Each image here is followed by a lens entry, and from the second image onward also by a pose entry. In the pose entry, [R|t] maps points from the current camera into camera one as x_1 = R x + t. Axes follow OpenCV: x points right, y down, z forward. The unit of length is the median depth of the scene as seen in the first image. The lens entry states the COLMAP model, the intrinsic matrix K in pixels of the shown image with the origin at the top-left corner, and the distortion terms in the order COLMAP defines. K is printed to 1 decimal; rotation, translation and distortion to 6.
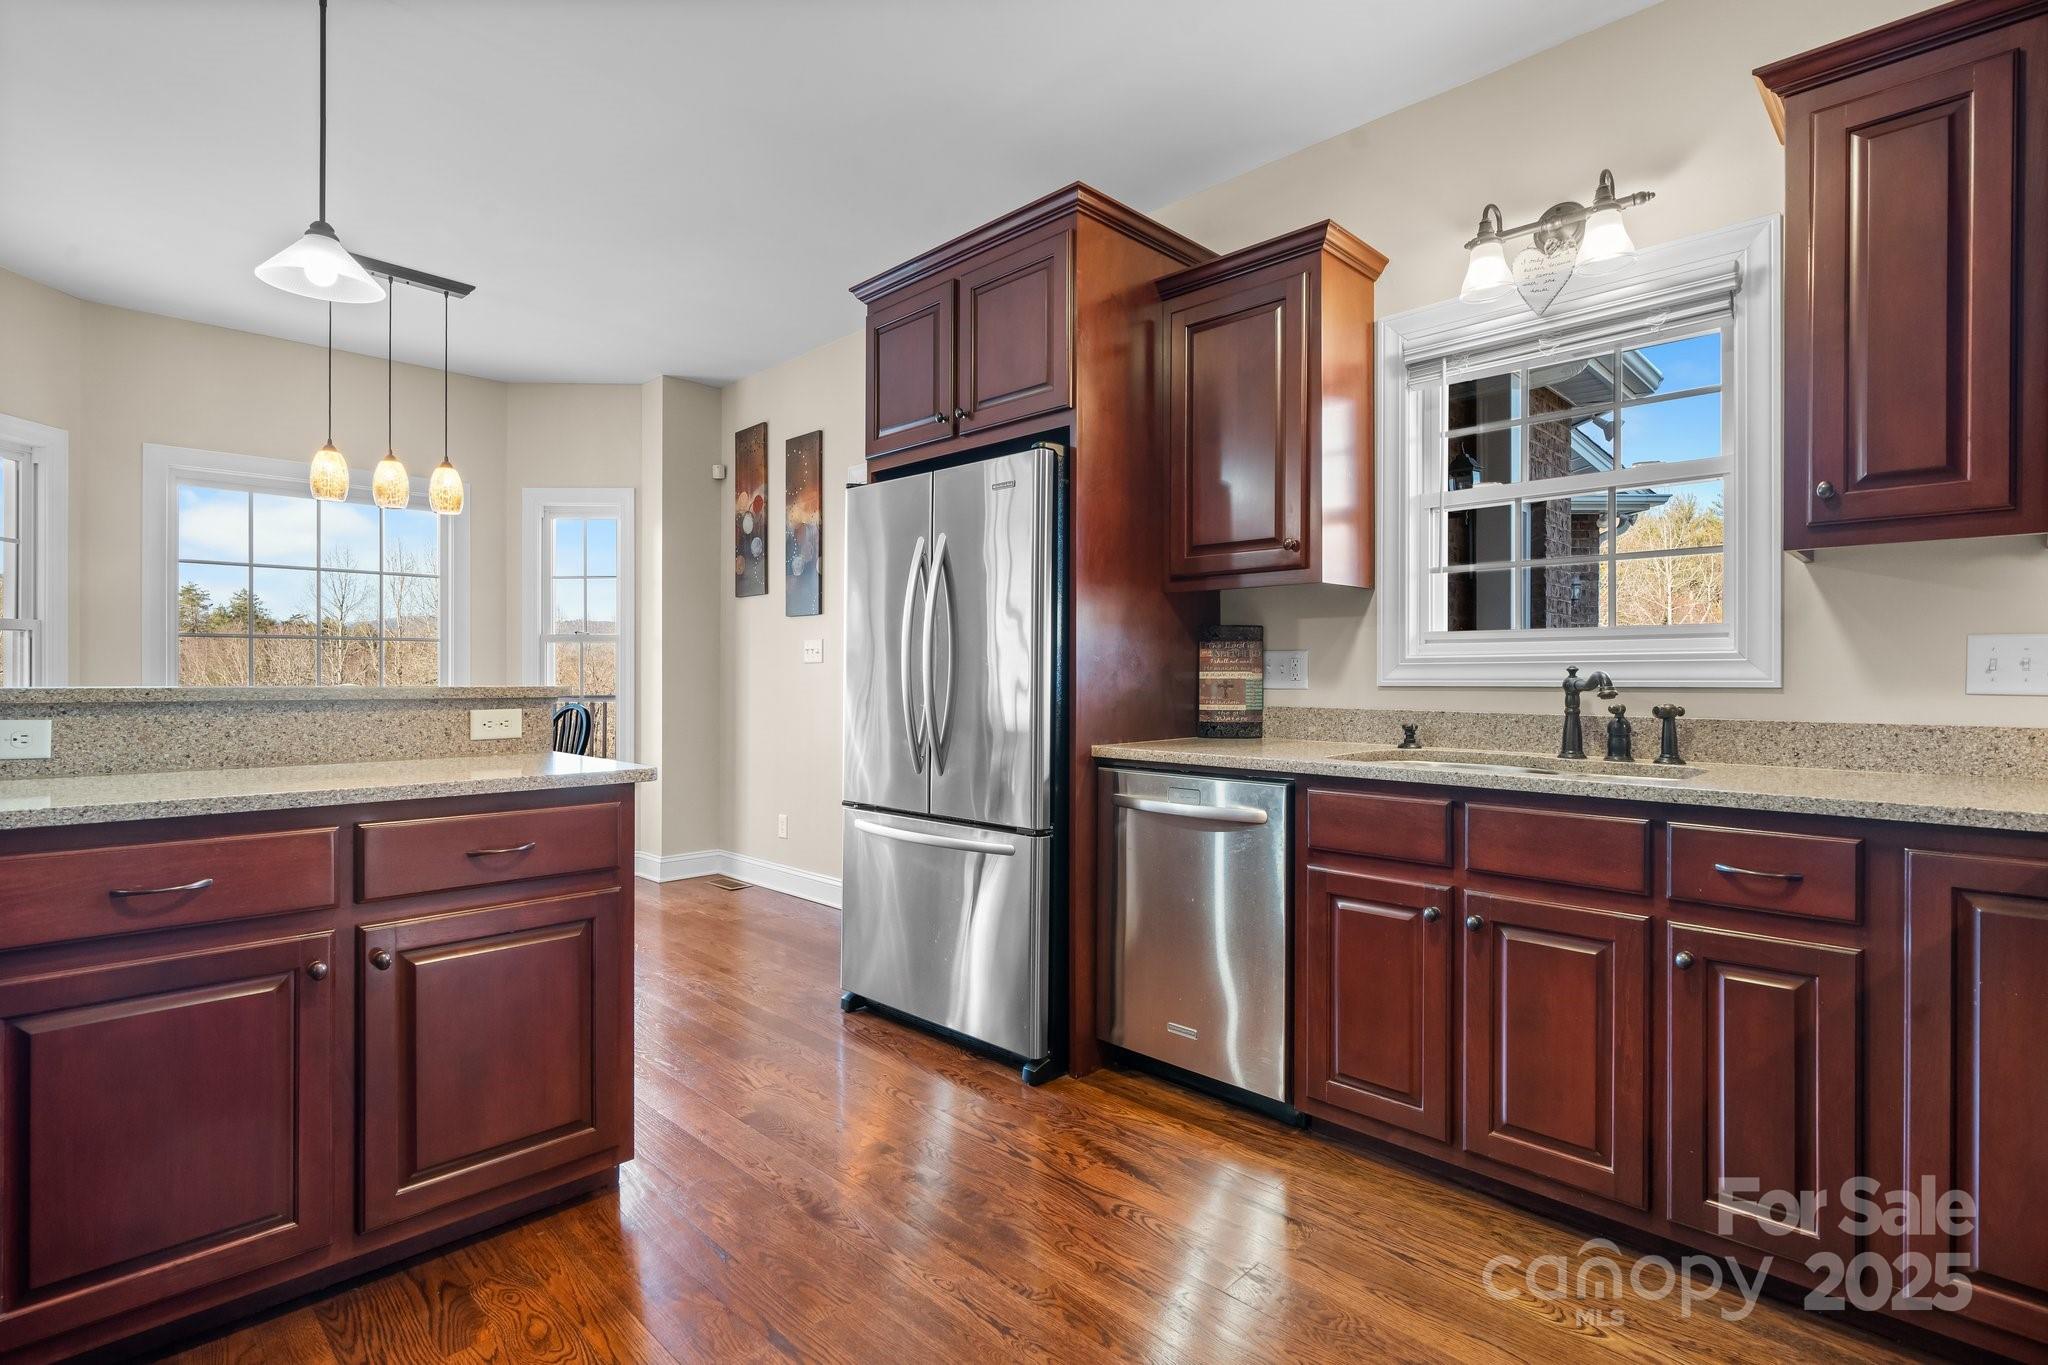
lens RADIAL K [[971.8, 0, 1002.0], [0, 971.8, 676.4], [0, 0, 1]] dist [0.001658, -0.000936]
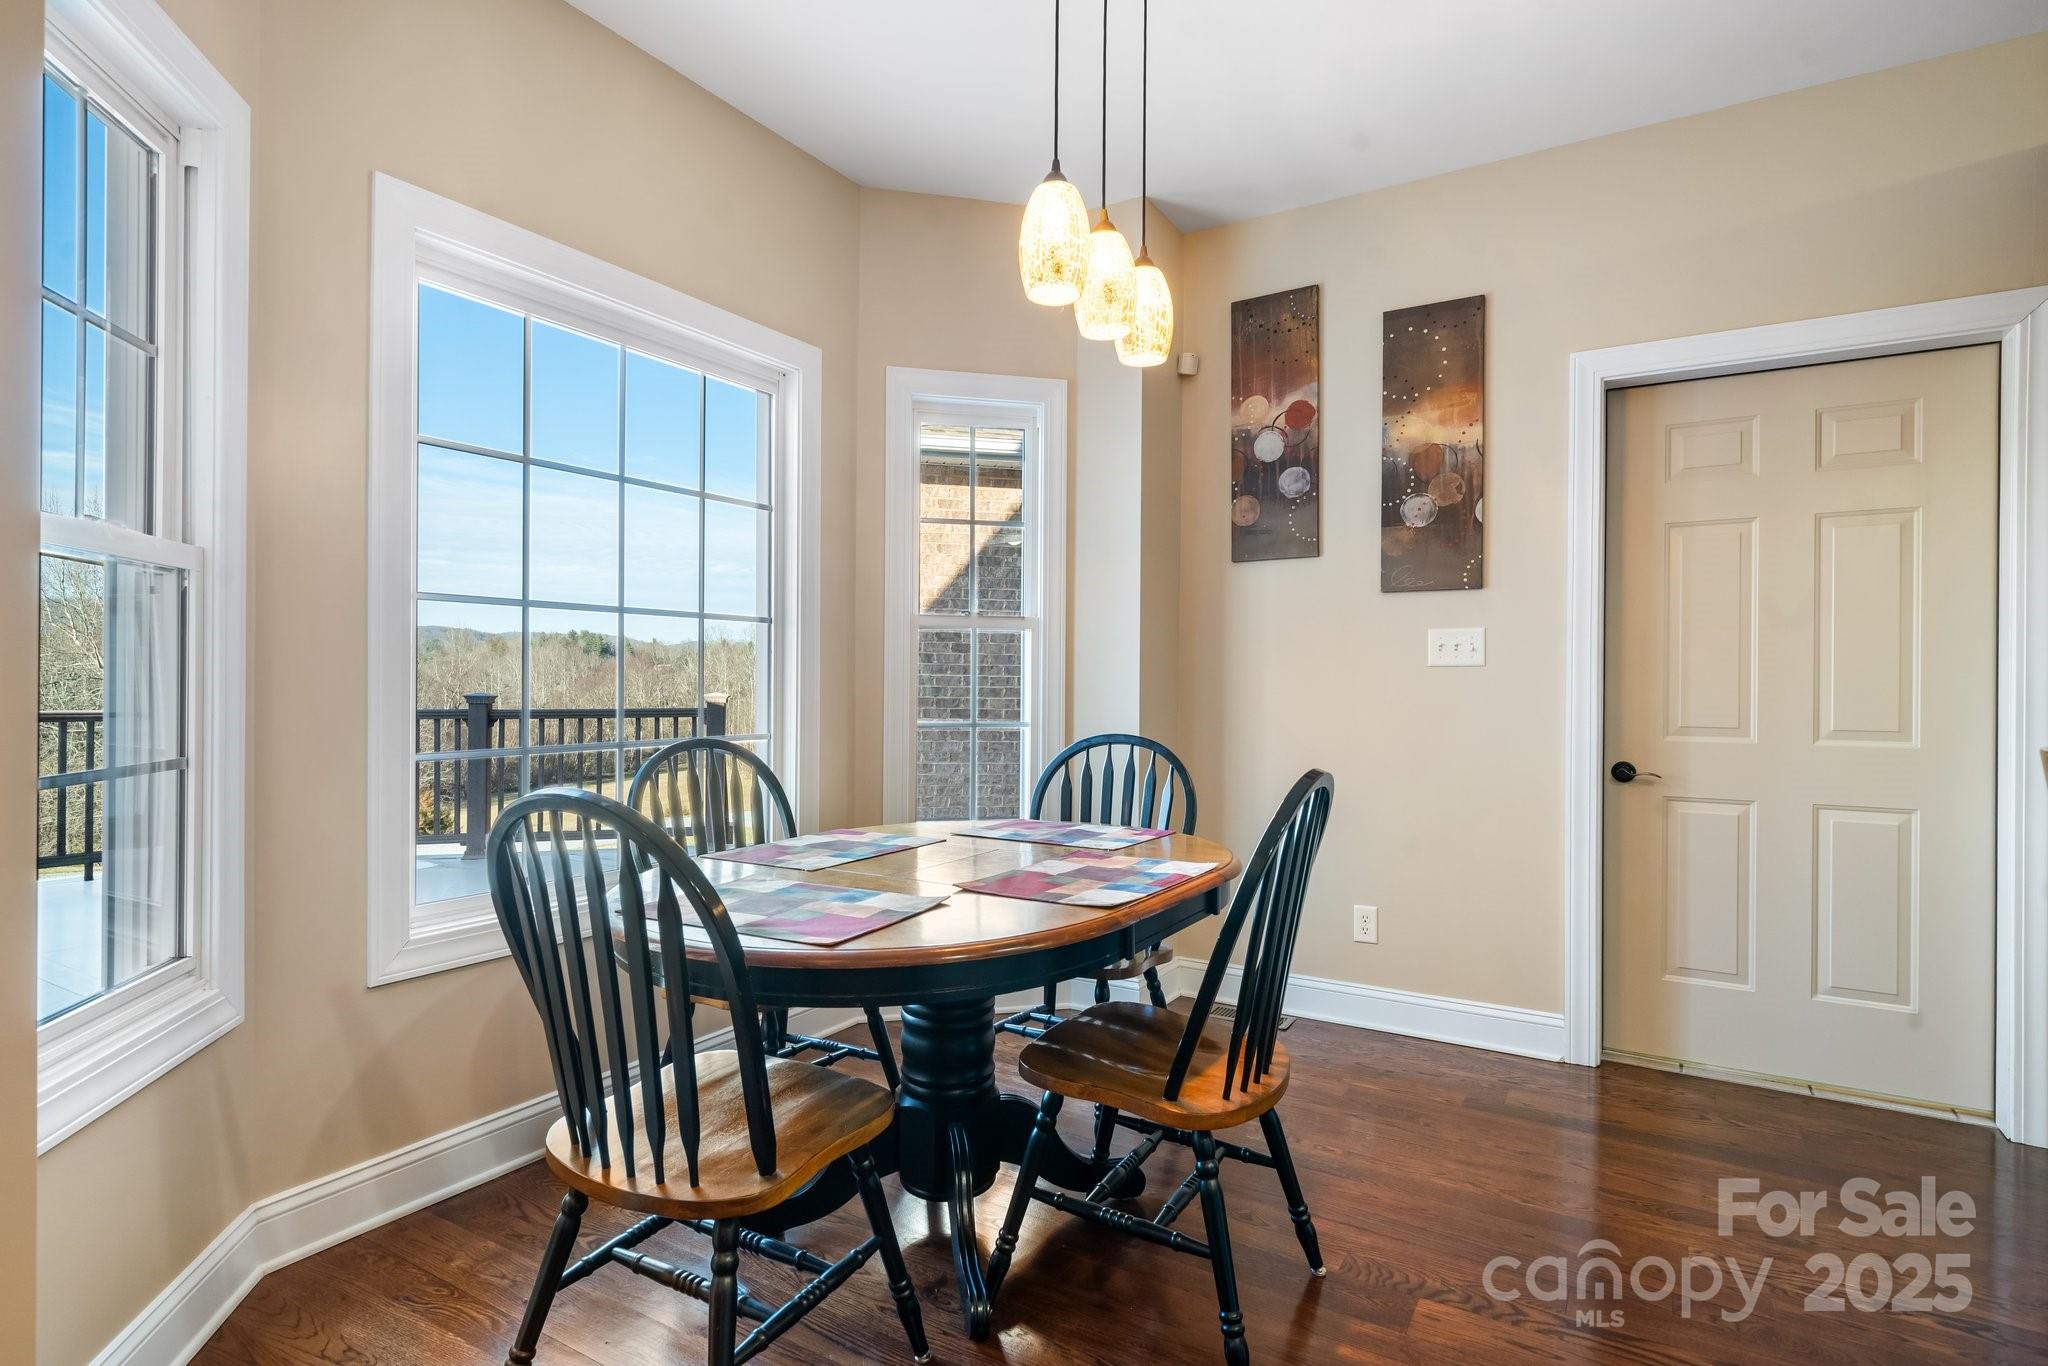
lens RADIAL K [[1034.4, 0, 1013.3], [0, 1034.4, 691.0], [0, 0, 1]] dist [0.008397, 0.000419]
pose [[0.971166, 0.000874, 0.238401, -1.195766], [-0.002789, 0.999967, 0.007695, -0.004085], [-0.238387, -0.008138, 0.971136, 0.784095]]
